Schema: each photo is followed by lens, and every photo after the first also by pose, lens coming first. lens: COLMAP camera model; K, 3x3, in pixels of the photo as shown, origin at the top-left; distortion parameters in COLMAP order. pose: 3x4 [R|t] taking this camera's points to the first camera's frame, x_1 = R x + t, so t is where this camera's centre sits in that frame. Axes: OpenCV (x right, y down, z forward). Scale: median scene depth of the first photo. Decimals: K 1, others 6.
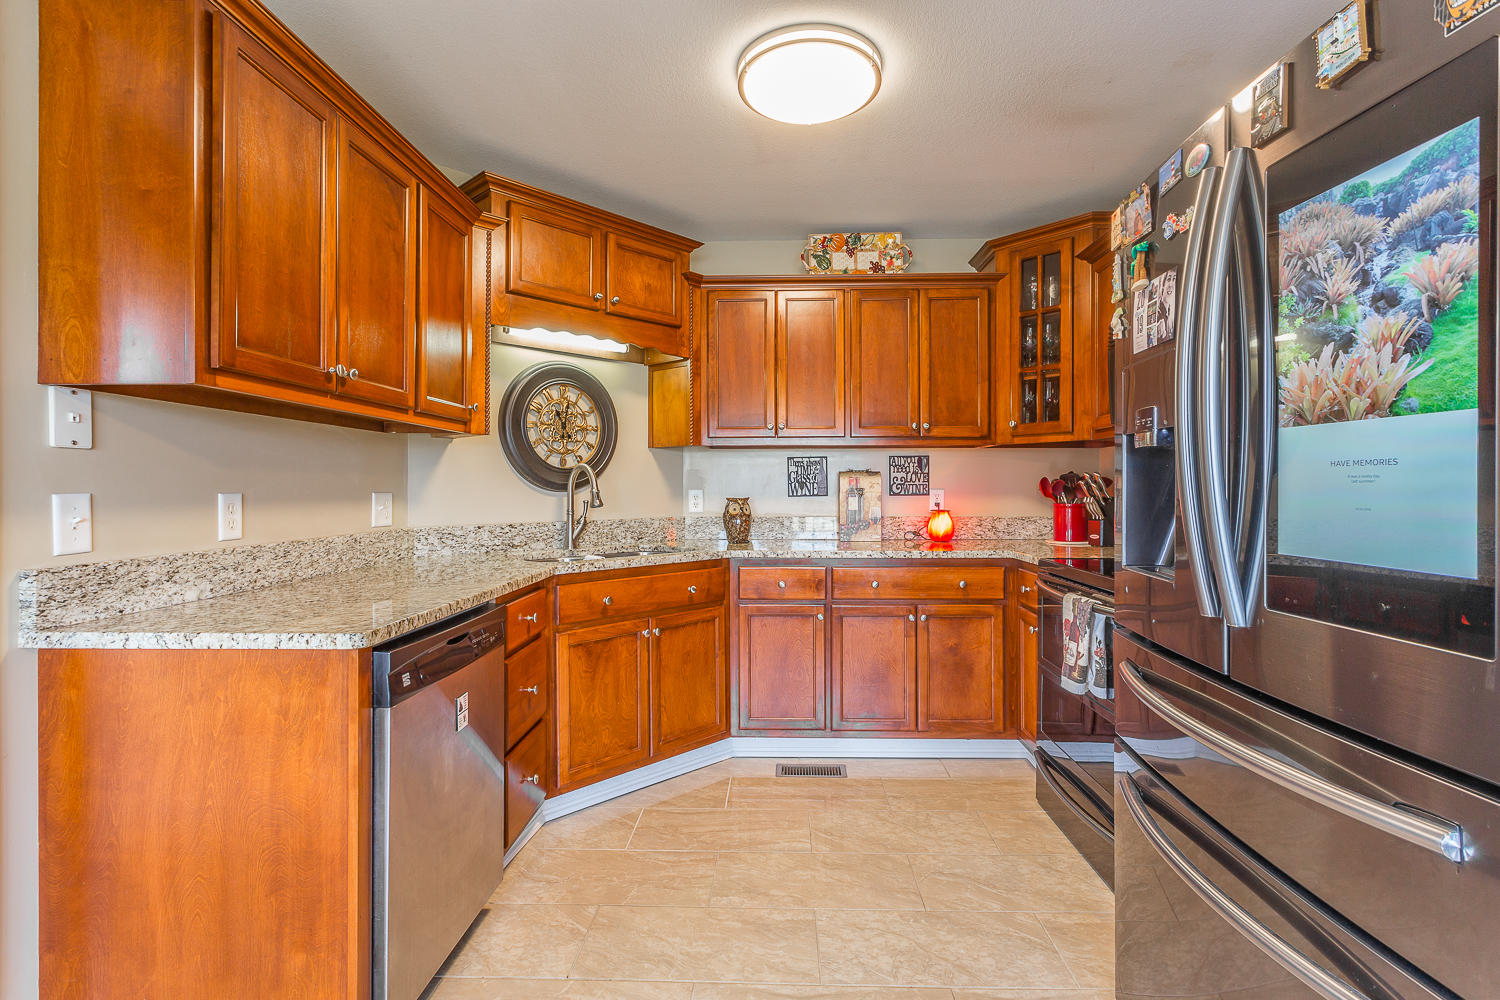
lens RADIAL K [[719.6, 0, 743.6], [0, 719.6, 494.7], [0, 0, 1]] dist [-0.001808, 0.001275]
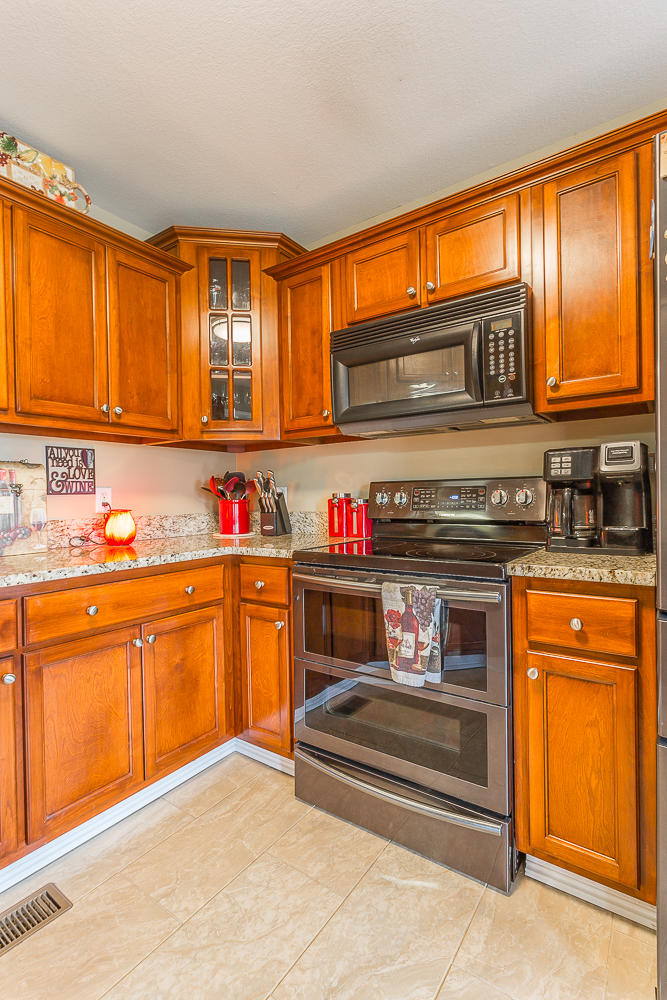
lens RADIAL K [[479.7, 0, 336.2], [0, 479.7, 502.0], [0, 0, 1]] dist [-0.001808, 0.001275]
pose [[0.540663, -0.016453, 0.841078, -0.084512], [0.023628, 0.999711, 0.004368, 0.016281], [-0.840907, 0.017512, 0.540896, 0.478871]]
